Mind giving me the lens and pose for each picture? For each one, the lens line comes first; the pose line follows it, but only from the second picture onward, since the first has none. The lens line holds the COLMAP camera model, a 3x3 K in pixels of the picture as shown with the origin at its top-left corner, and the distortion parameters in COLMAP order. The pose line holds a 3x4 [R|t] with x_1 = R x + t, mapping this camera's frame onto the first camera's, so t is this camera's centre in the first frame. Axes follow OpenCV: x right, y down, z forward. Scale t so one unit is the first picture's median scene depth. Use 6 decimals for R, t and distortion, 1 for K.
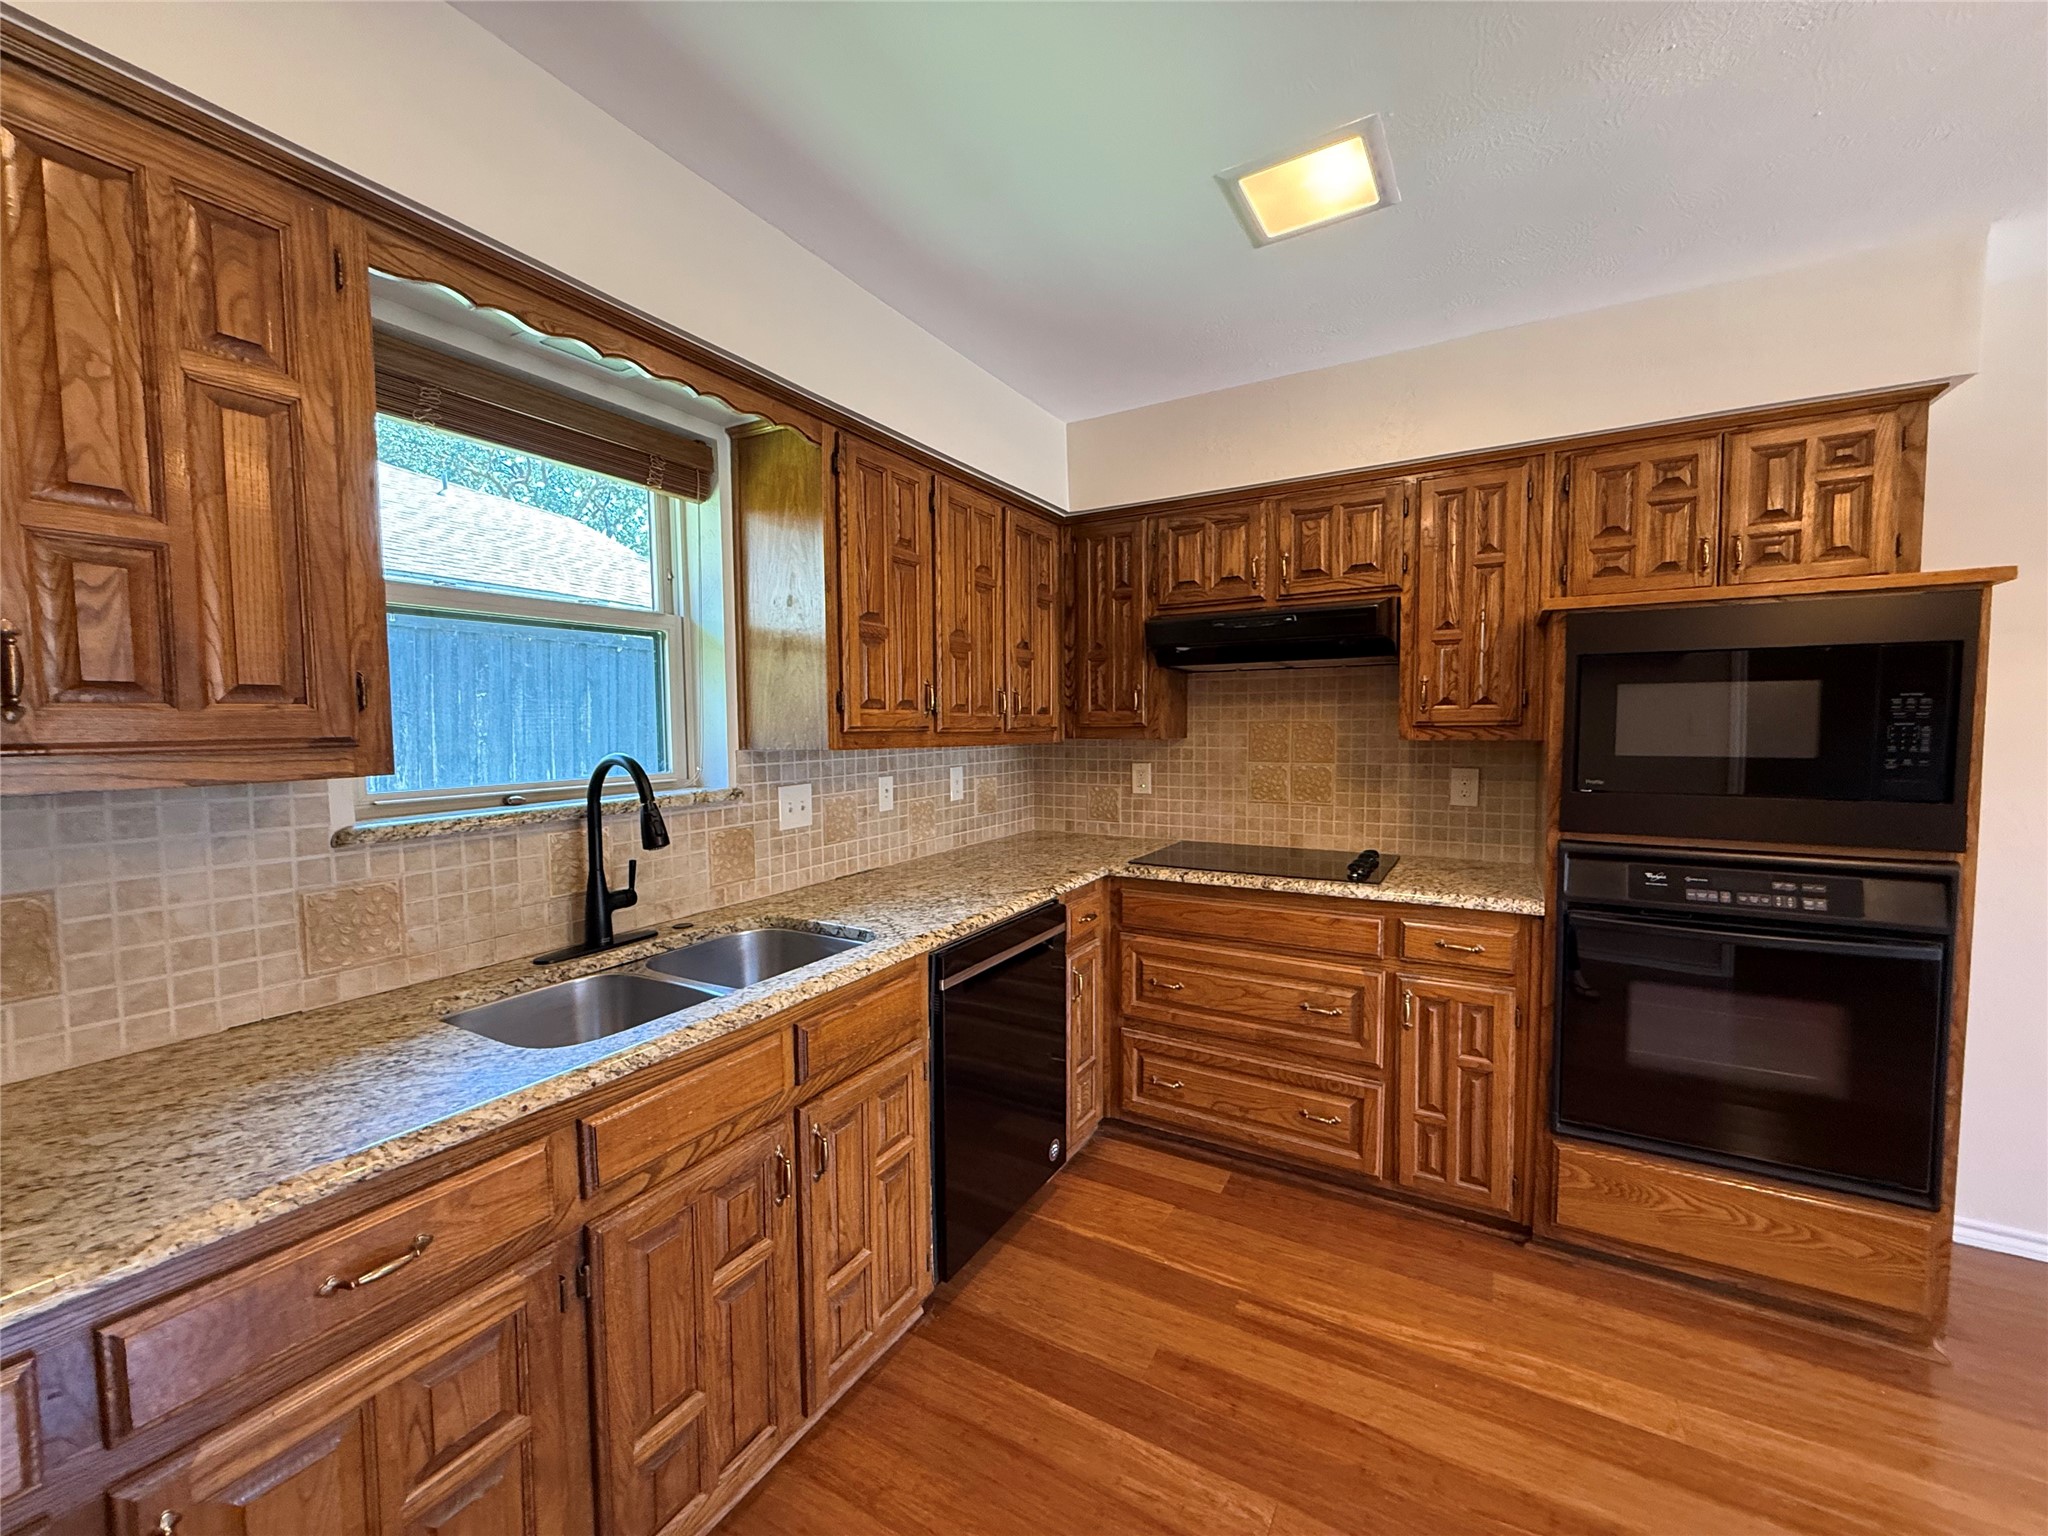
lens RADIAL K [[817.3, 0, 1031.2], [0, 817.3, 773.5], [0, 0, 1]] dist [0.000331, 0.000522]
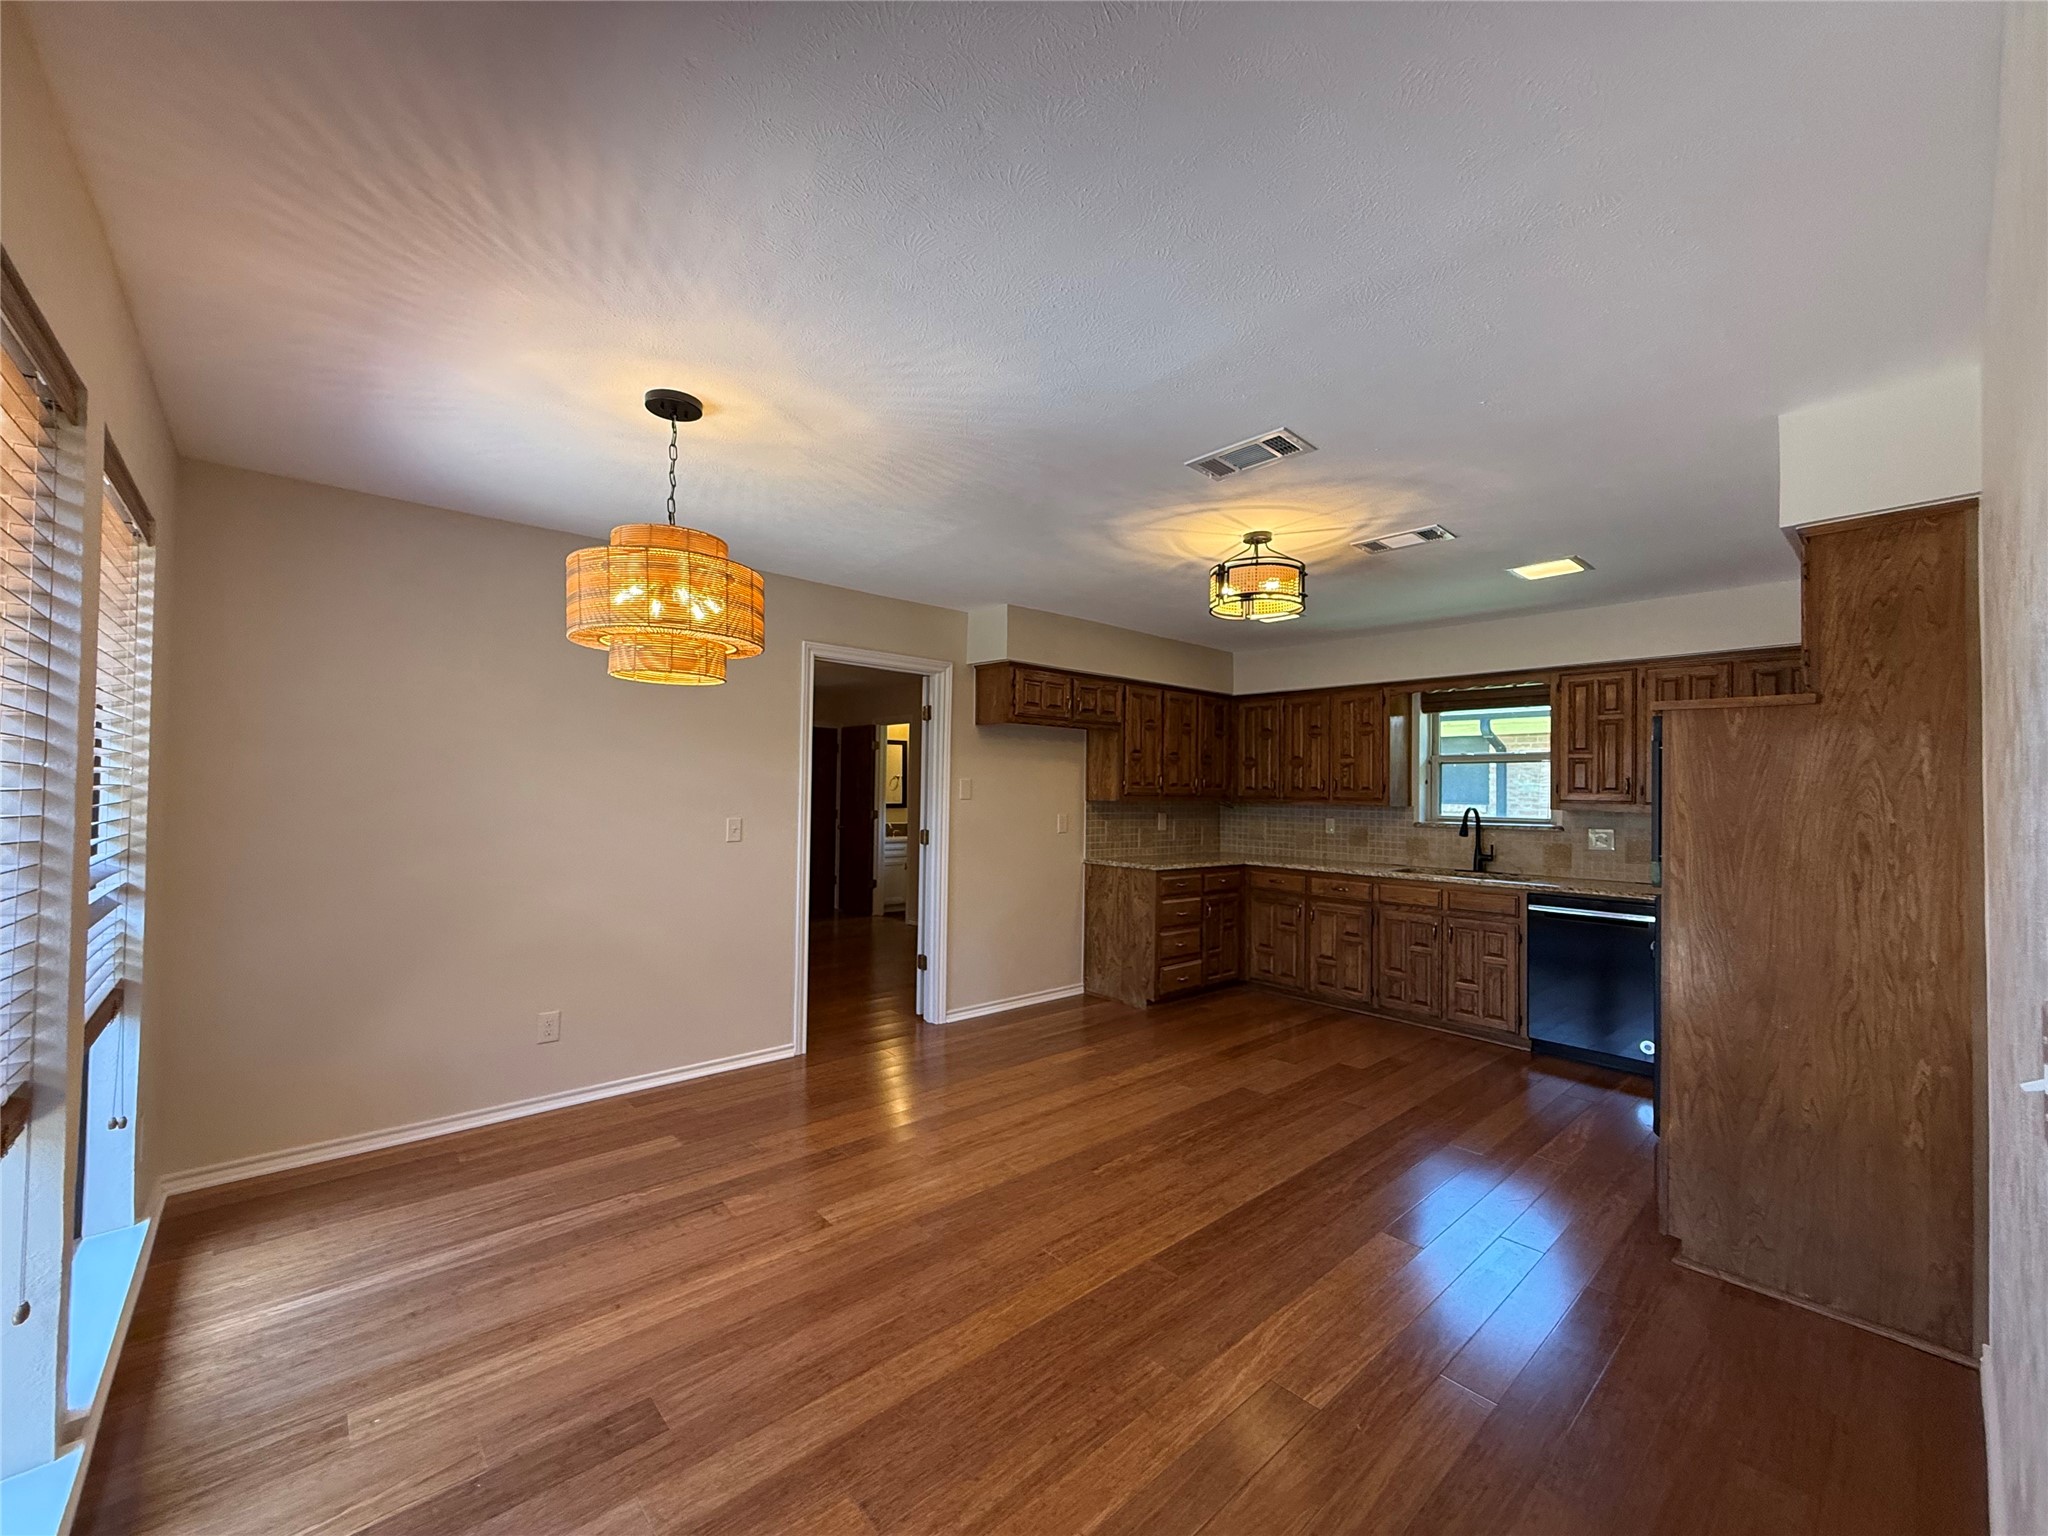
lens RADIAL K [[817.3, 0, 1017.3], [0, 817.3, 771.6], [0, 0, 1]] dist [0.000331, 0.000522]
pose [[-0.316812, -0.023631, -0.948194, 3.106904], [-0.076493, 0.997070, 0.000709, -0.027977], [0.945399, 0.072755, -0.317692, 0.366230]]
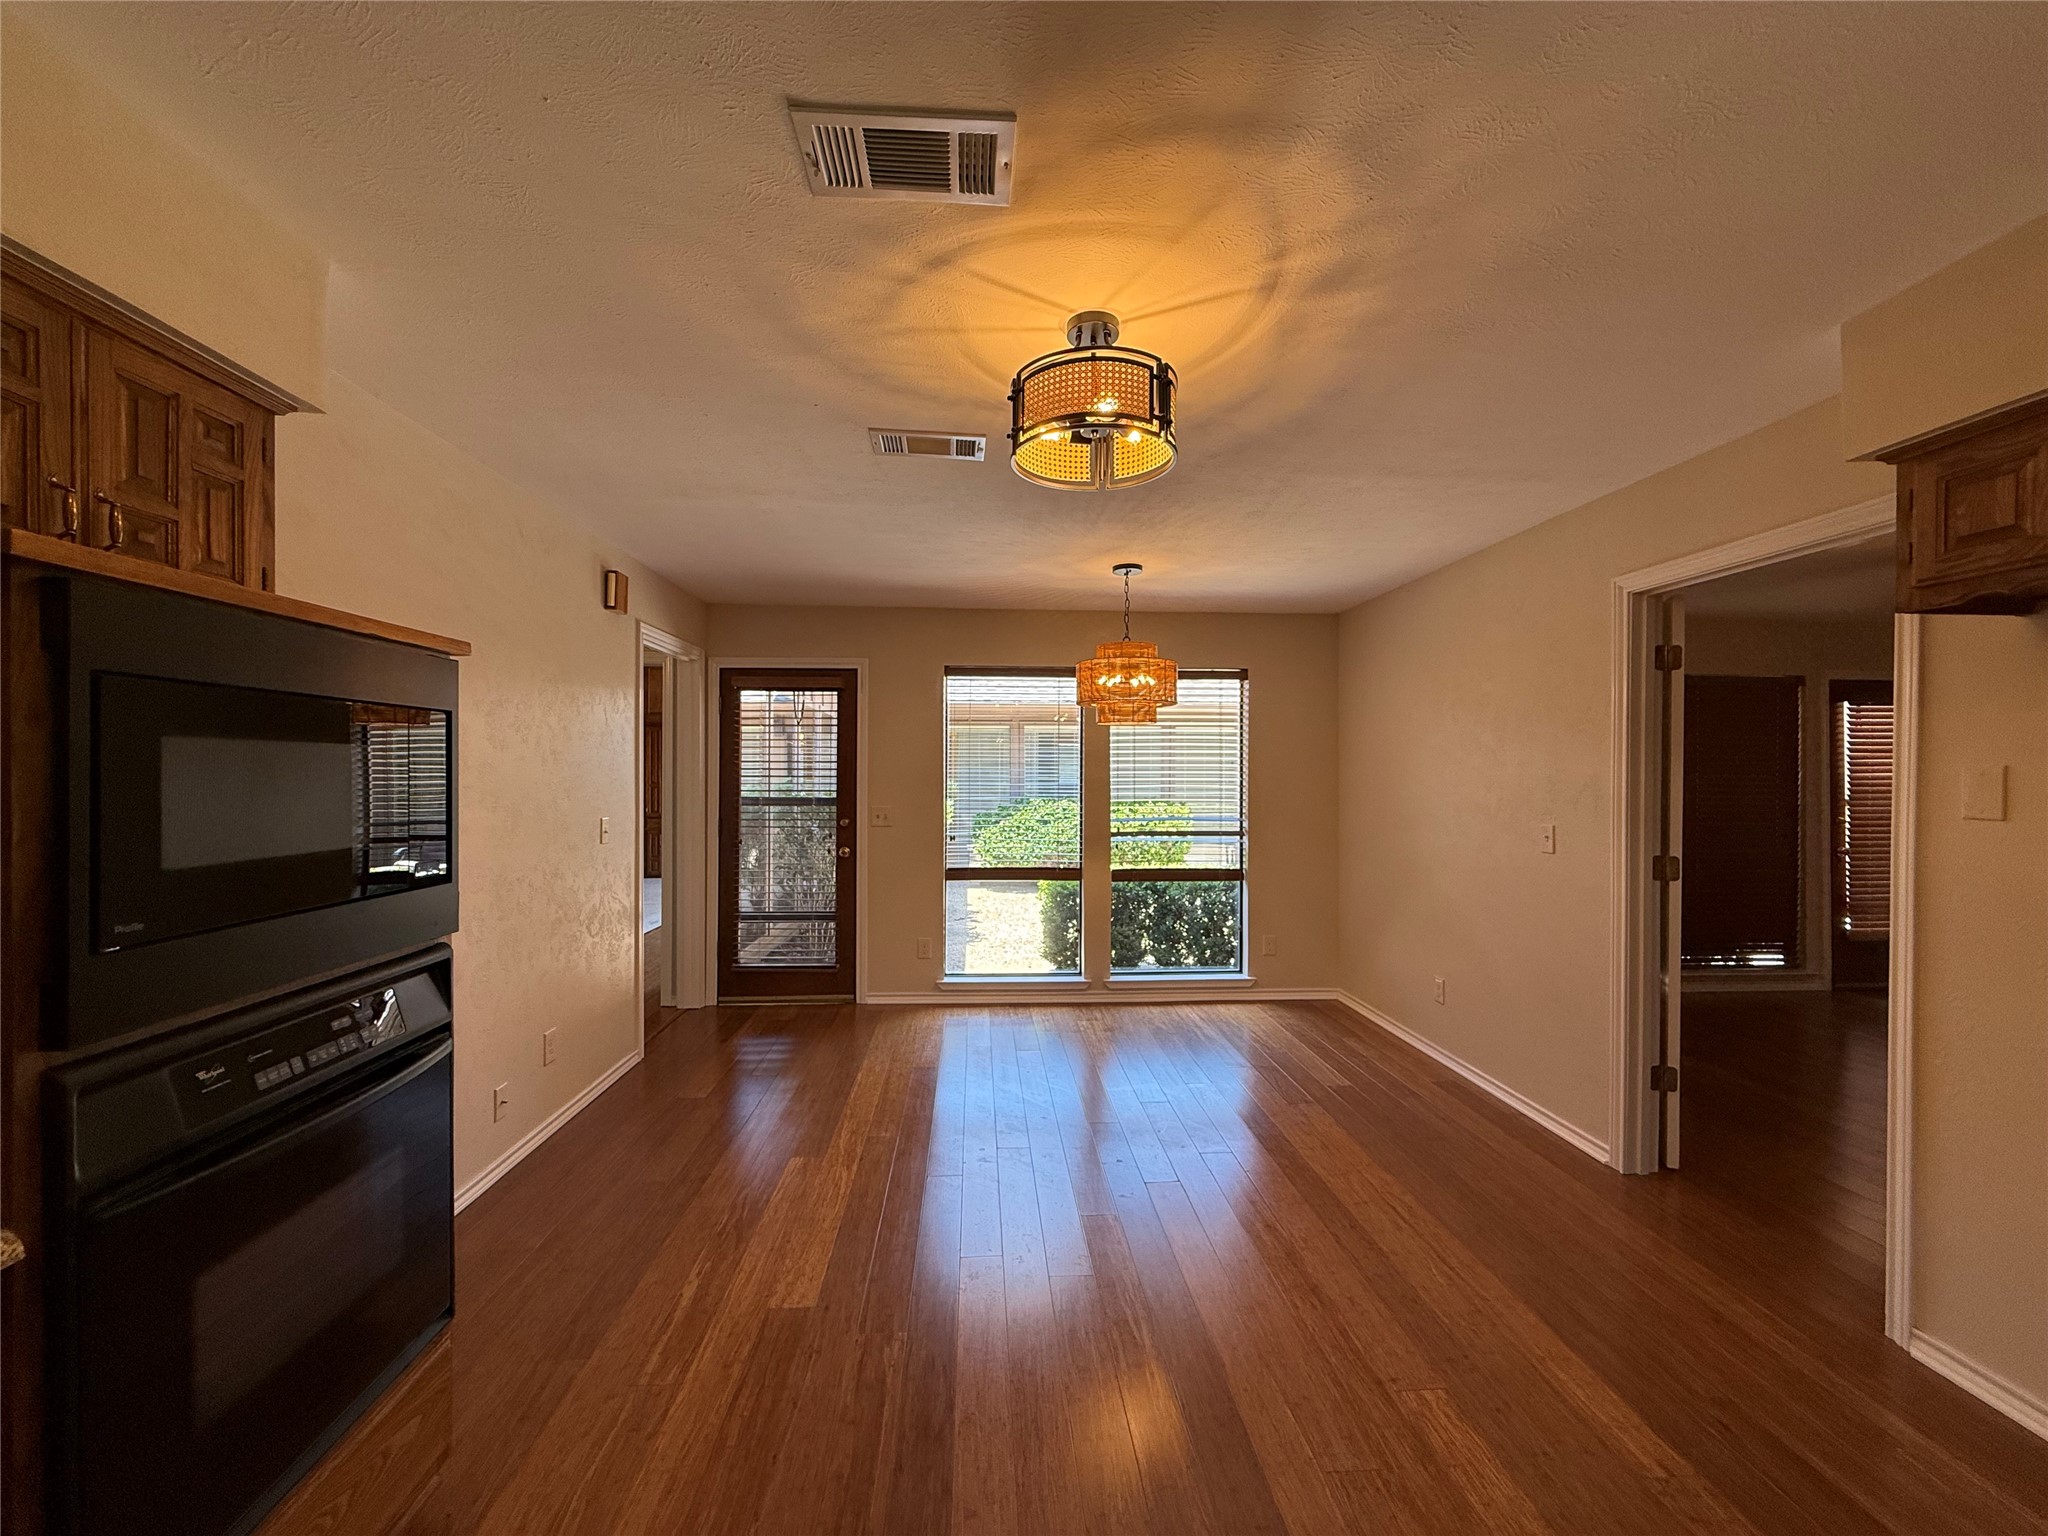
lens RADIAL K [[817.3, 0, 1037.6], [0, 817.3, 773.1], [0, 0, 1]] dist [0.000331, 0.000522]
pose [[-0.561690, 0.004188, 0.827337, -0.044475], [0.053245, 0.998097, 0.031096, -0.086531], [-0.825633, 0.061517, -0.560844, 1.009040]]
